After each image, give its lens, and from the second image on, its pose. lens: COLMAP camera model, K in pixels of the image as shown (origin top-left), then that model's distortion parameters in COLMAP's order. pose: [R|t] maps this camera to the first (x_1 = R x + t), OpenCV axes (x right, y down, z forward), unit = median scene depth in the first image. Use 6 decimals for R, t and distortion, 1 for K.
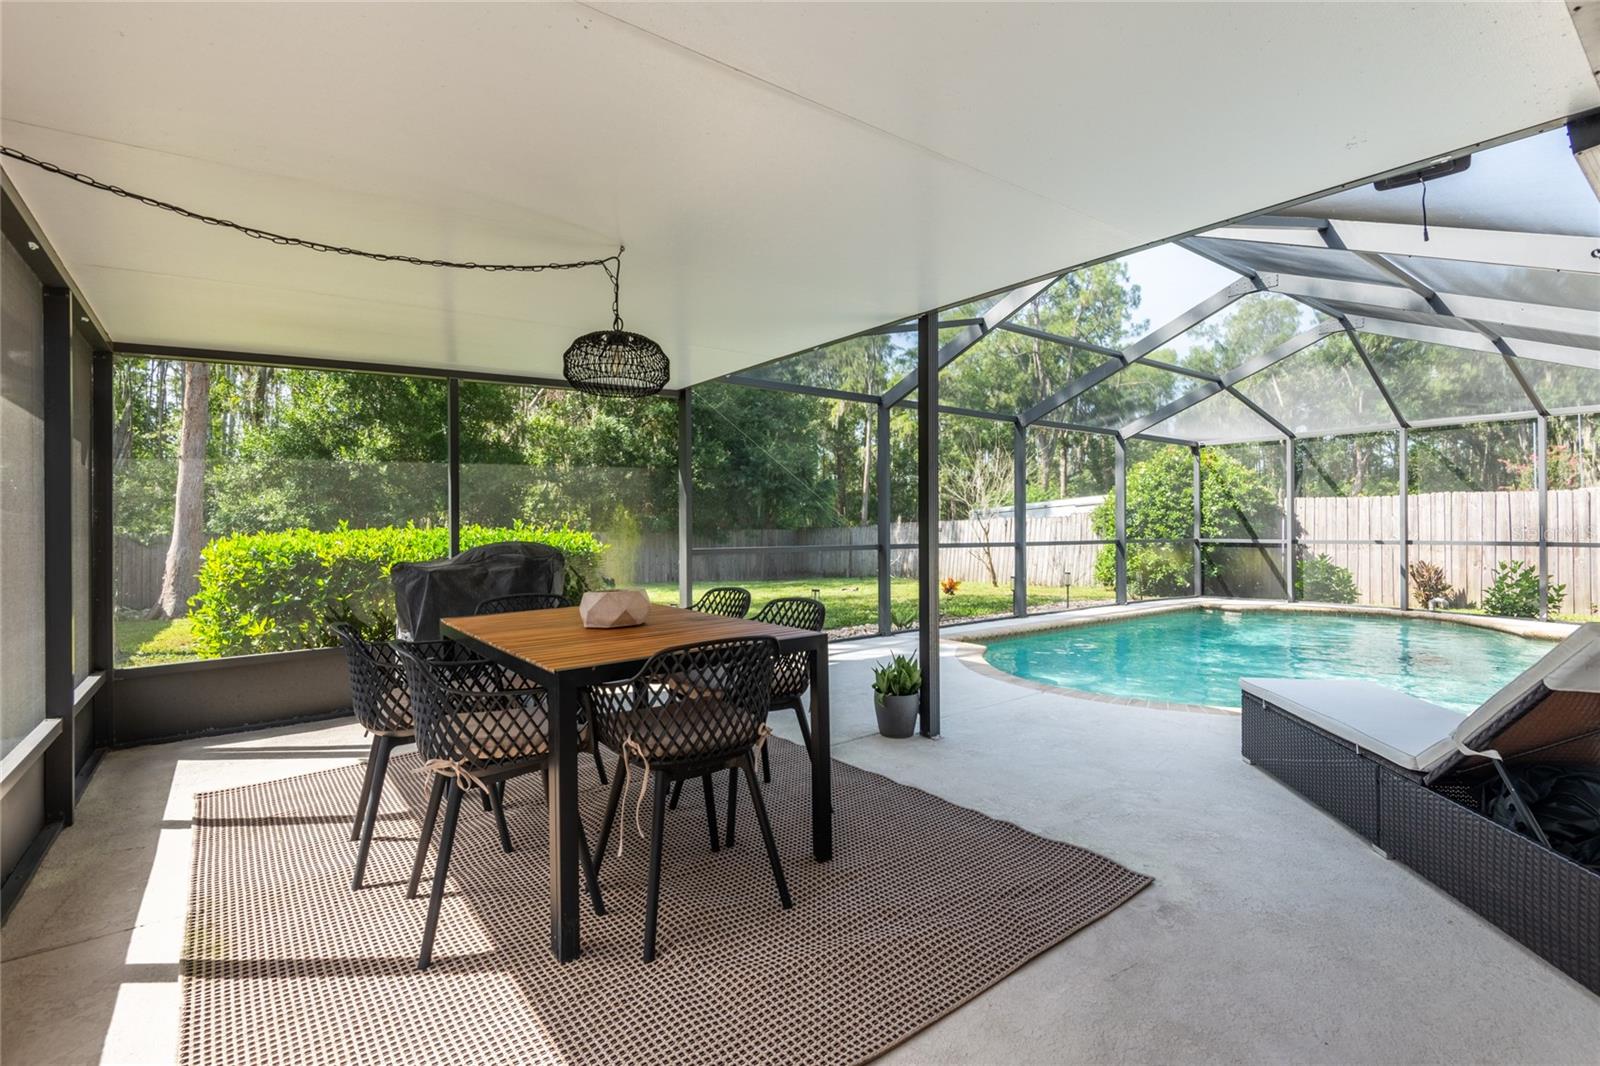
lens RADIAL K [[720.6, 0, 803.4], [0, 720.6, 523.3], [0, 0, 1]] dist [0.029928, -0.026465]
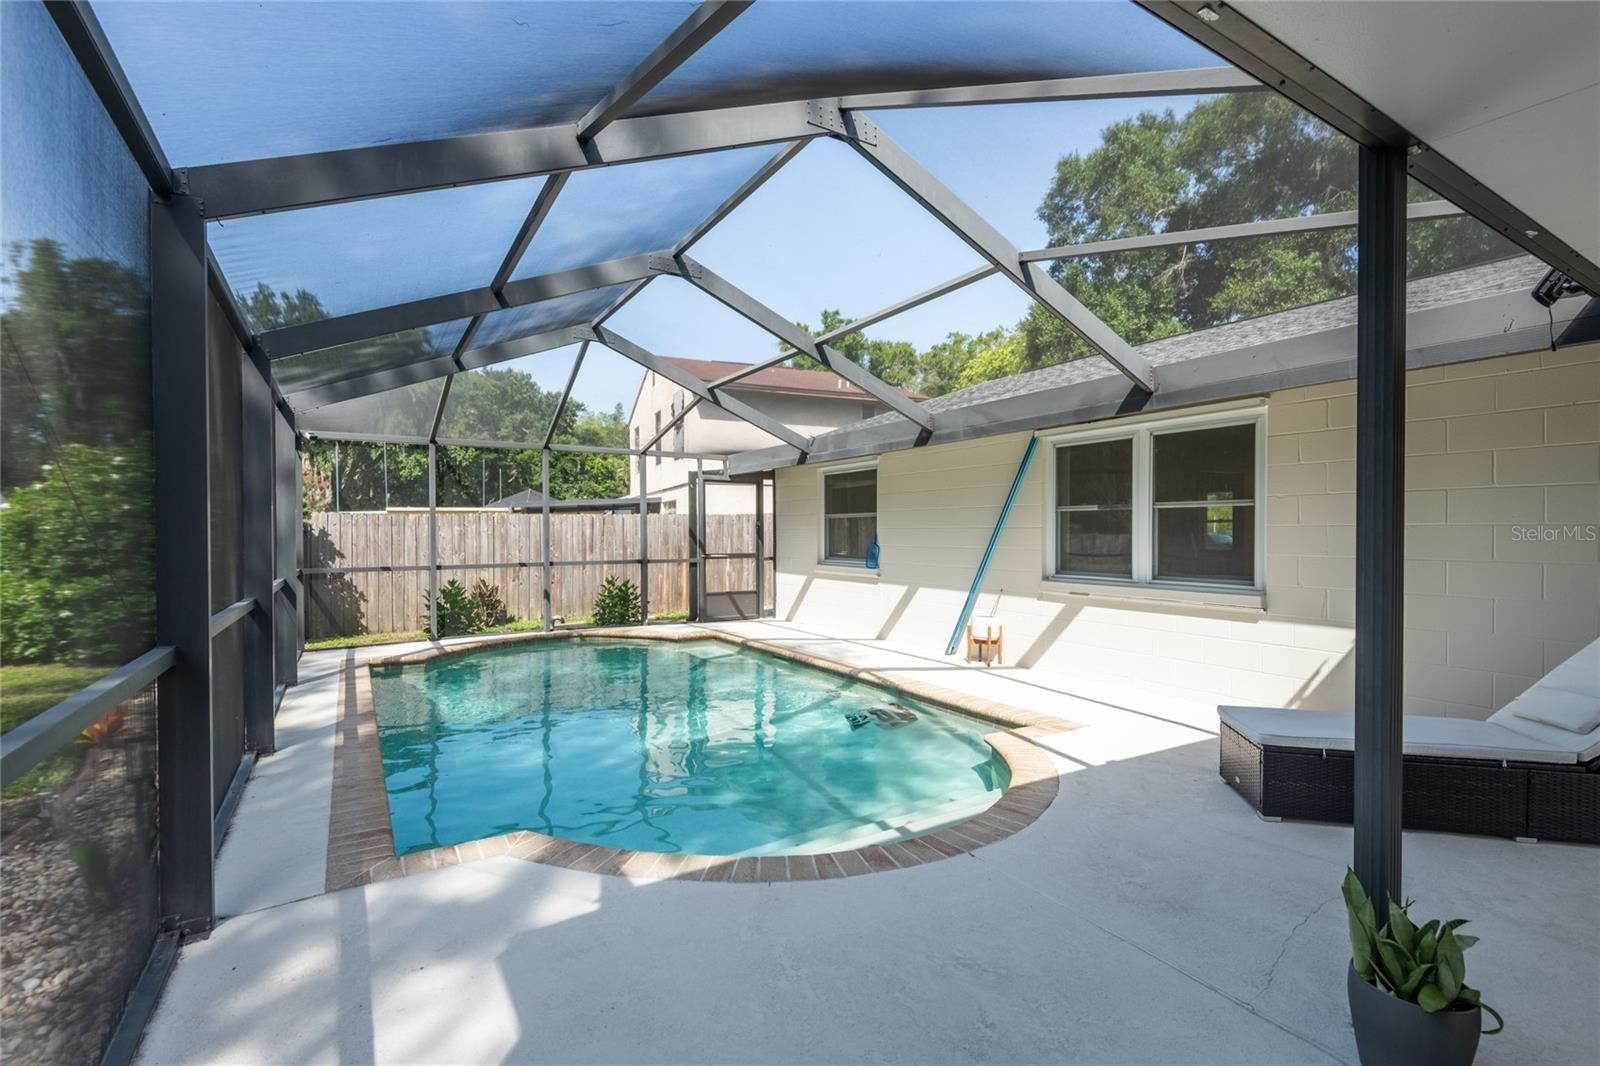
lens RADIAL K [[731.6, 0, 800.0], [0, 731.6, 533.0], [0, 0, 1]] dist [0.028999, -0.014219]
pose [[0.099028, 0.000990, 0.995084, -0.106808], [-0.000225, 1.000000, -0.000972, -0.011352], [-0.995085, -0.000128, 0.099028, 0.398540]]
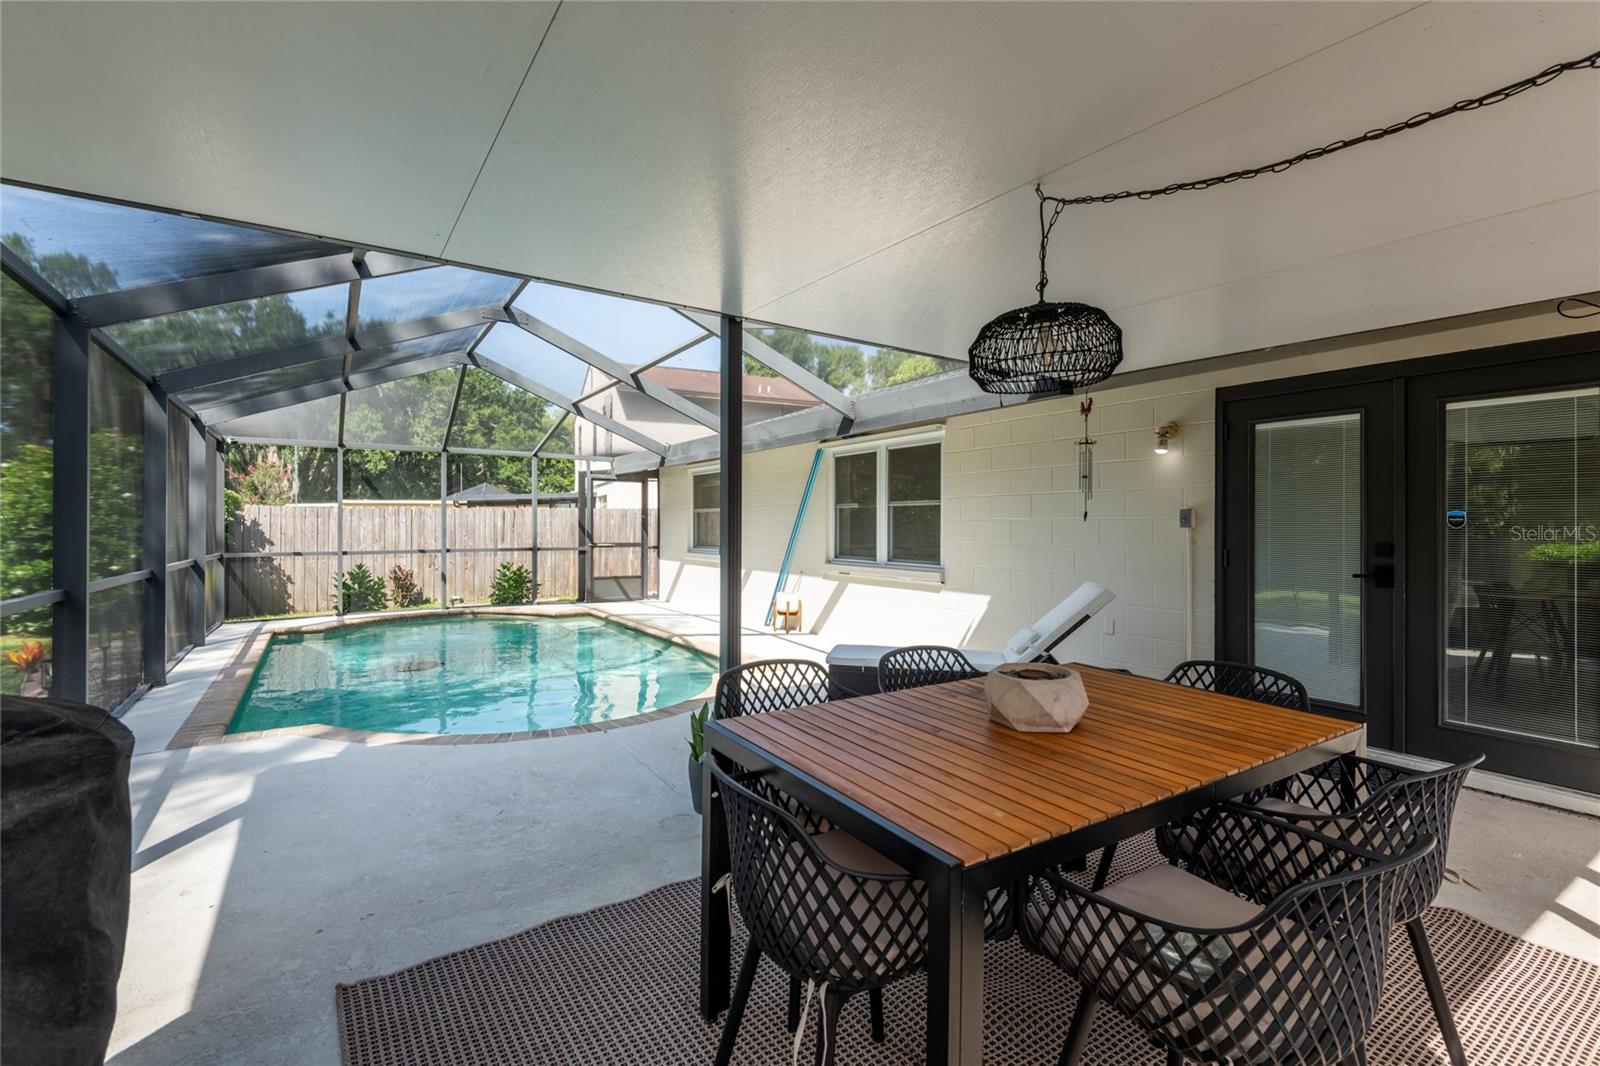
lens RADIAL K [[723.9, 0, 805.2], [0, 723.9, 517.6], [0, 0, 1]] dist [0.002736, -0.000966]
pose [[0.062871, 0.013917, 0.997925, -0.212430], [-0.004394, 0.999897, -0.013668, -0.009736], [-0.998012, -0.003525, 0.062926, 0.254210]]
